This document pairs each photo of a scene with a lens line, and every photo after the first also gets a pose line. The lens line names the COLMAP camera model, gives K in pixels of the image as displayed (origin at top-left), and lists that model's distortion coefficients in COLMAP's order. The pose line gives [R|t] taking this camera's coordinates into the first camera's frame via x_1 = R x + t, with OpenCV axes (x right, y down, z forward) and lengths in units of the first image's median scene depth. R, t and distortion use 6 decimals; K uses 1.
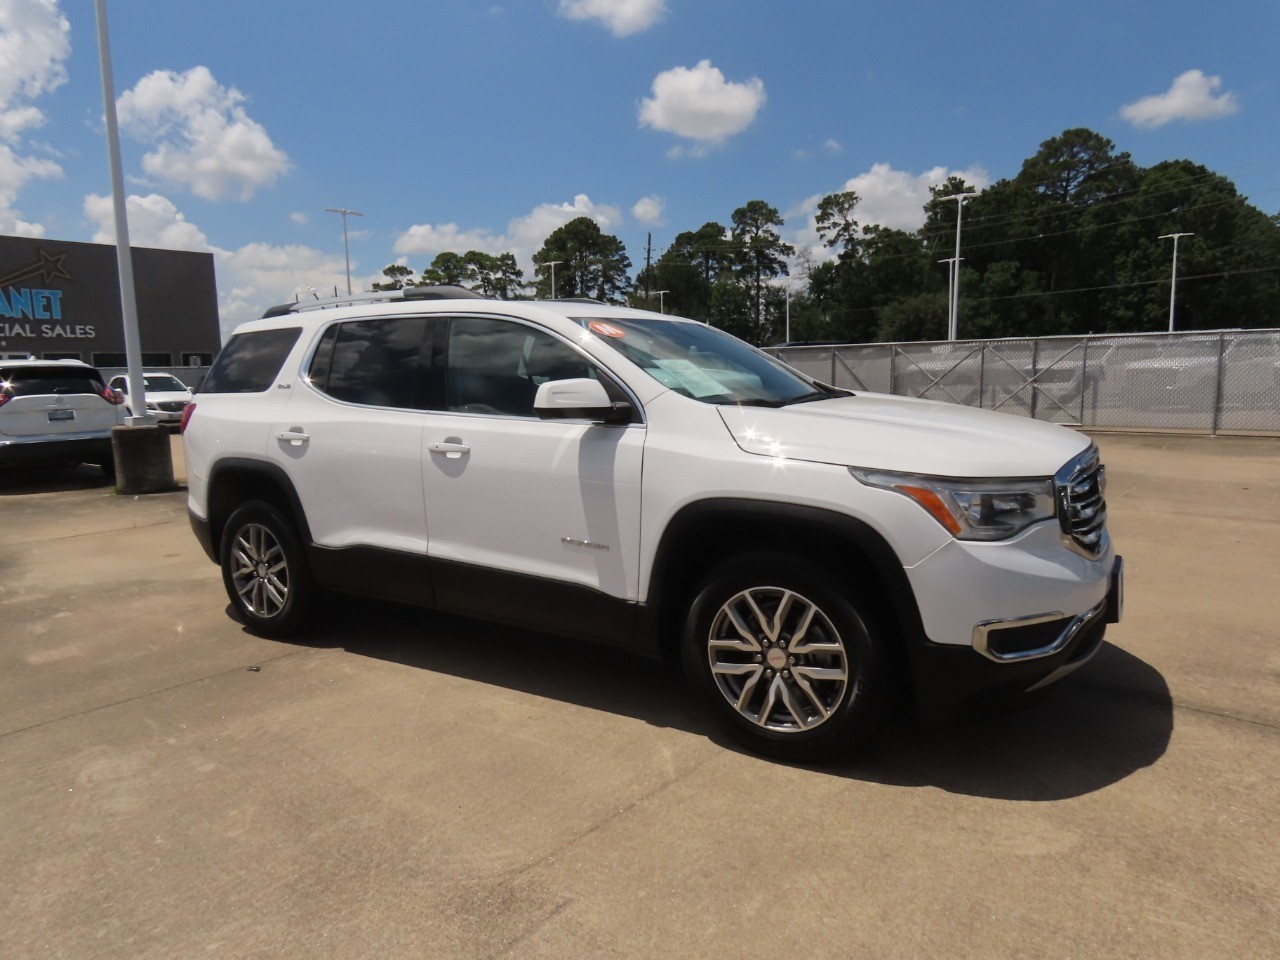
lens RADIAL K [[808.9, 0, 648.3], [0, 808.9, 477.7], [0, 0, 1]] dist [-0.004522, -0.000856]
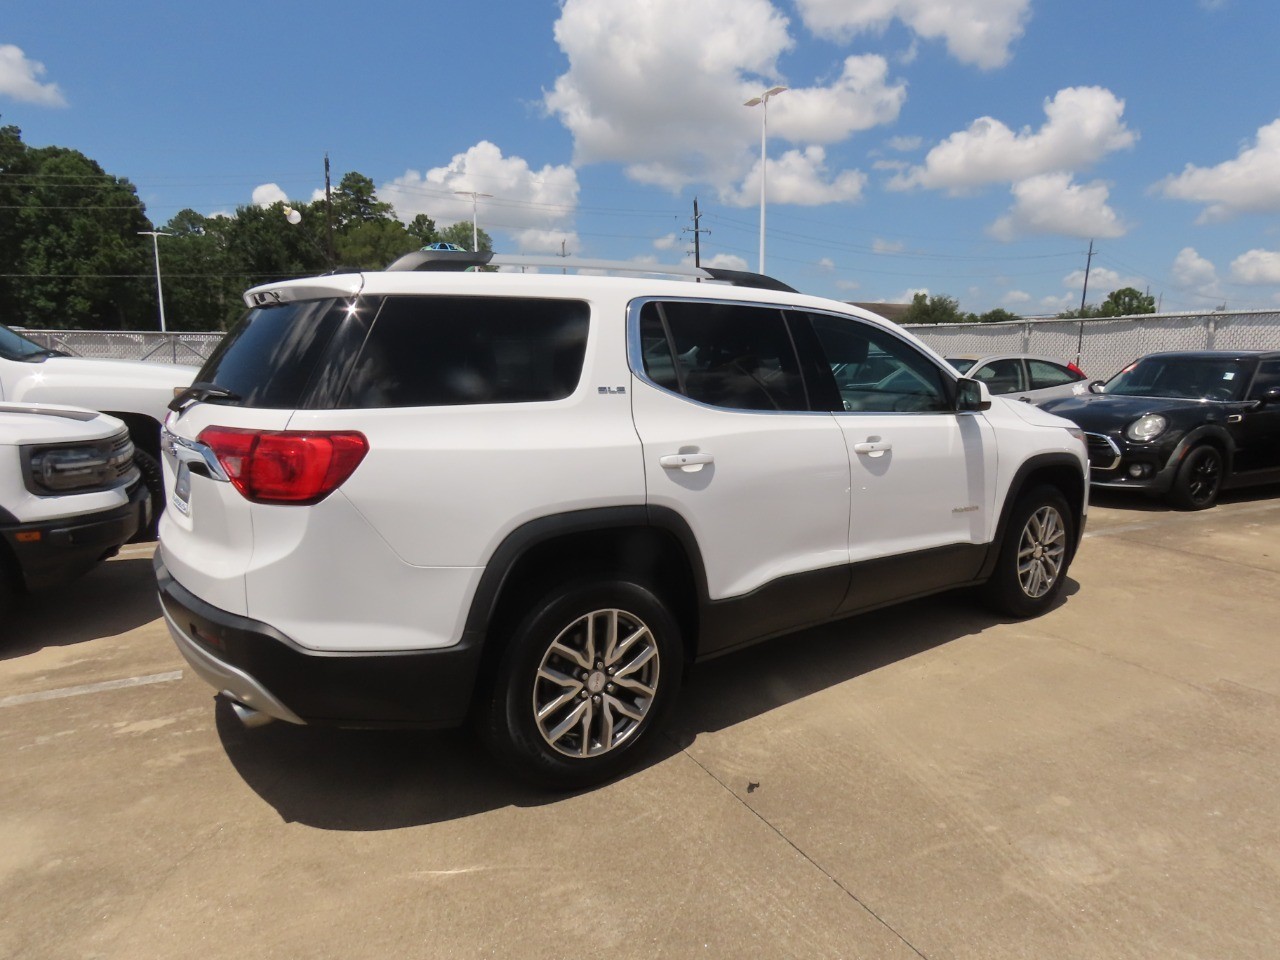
lens RADIAL K [[808.9, 0, 648.3], [0, 808.9, 477.7], [0, 0, 1]] dist [-0.004522, -0.000856]
pose [[0.364186, -0.116730, 0.923982, -1.051064], [0.111739, 0.990424, 0.081082, -0.091740], [-0.924599, 0.073716, 0.373742, 0.733203]]
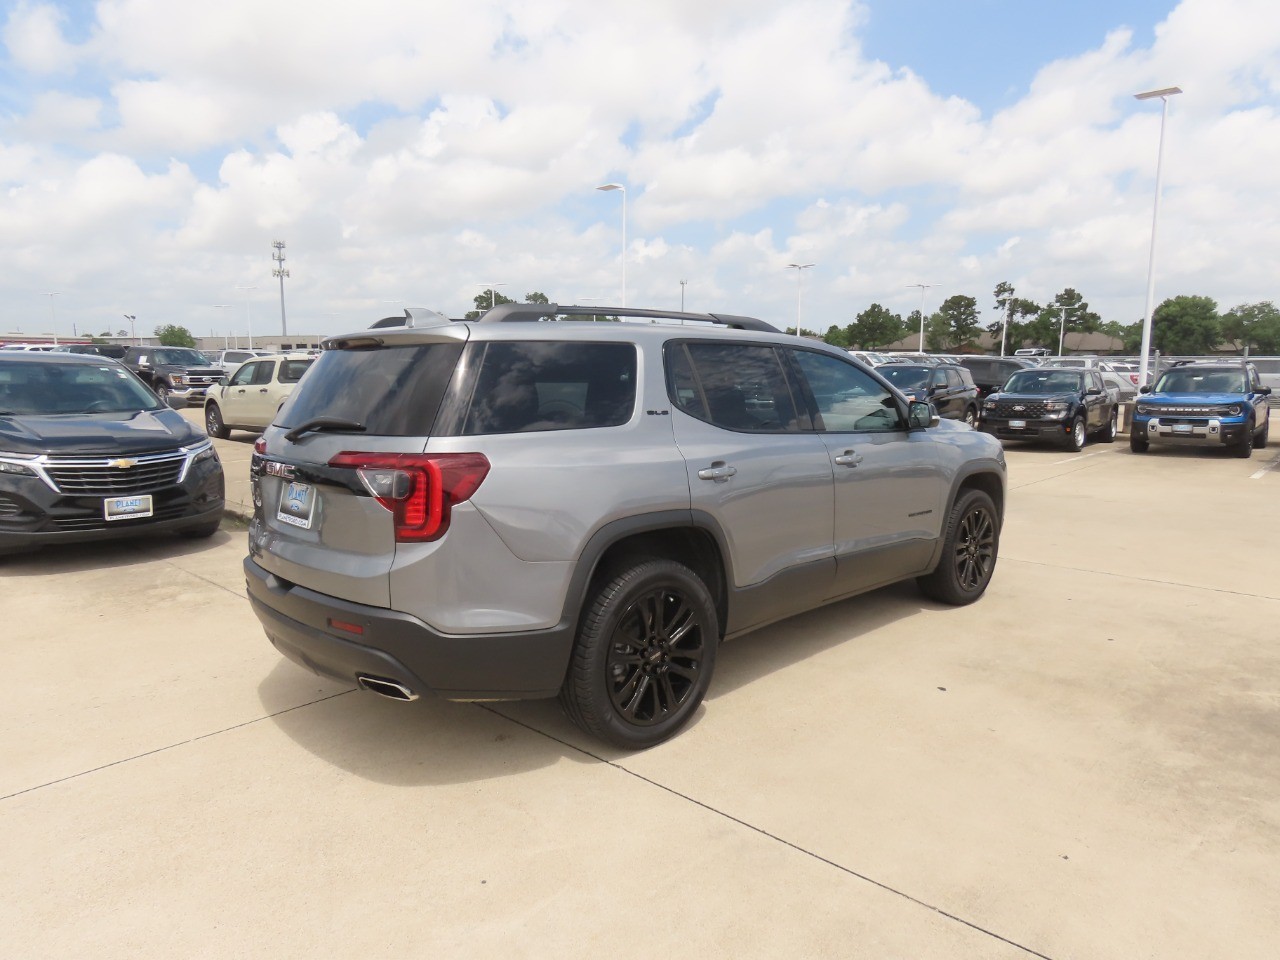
lens RADIAL K [[808.9, 0, 648.3], [0, 808.9, 477.7], [0, 0, 1]] dist [-0.004522, -0.000856]
pose [[0.247470, -0.092175, 0.964501, -1.227716], [0.133451, 0.989219, 0.060296, -0.101518], [-0.959661, 0.113792, 0.257103, 0.809668]]
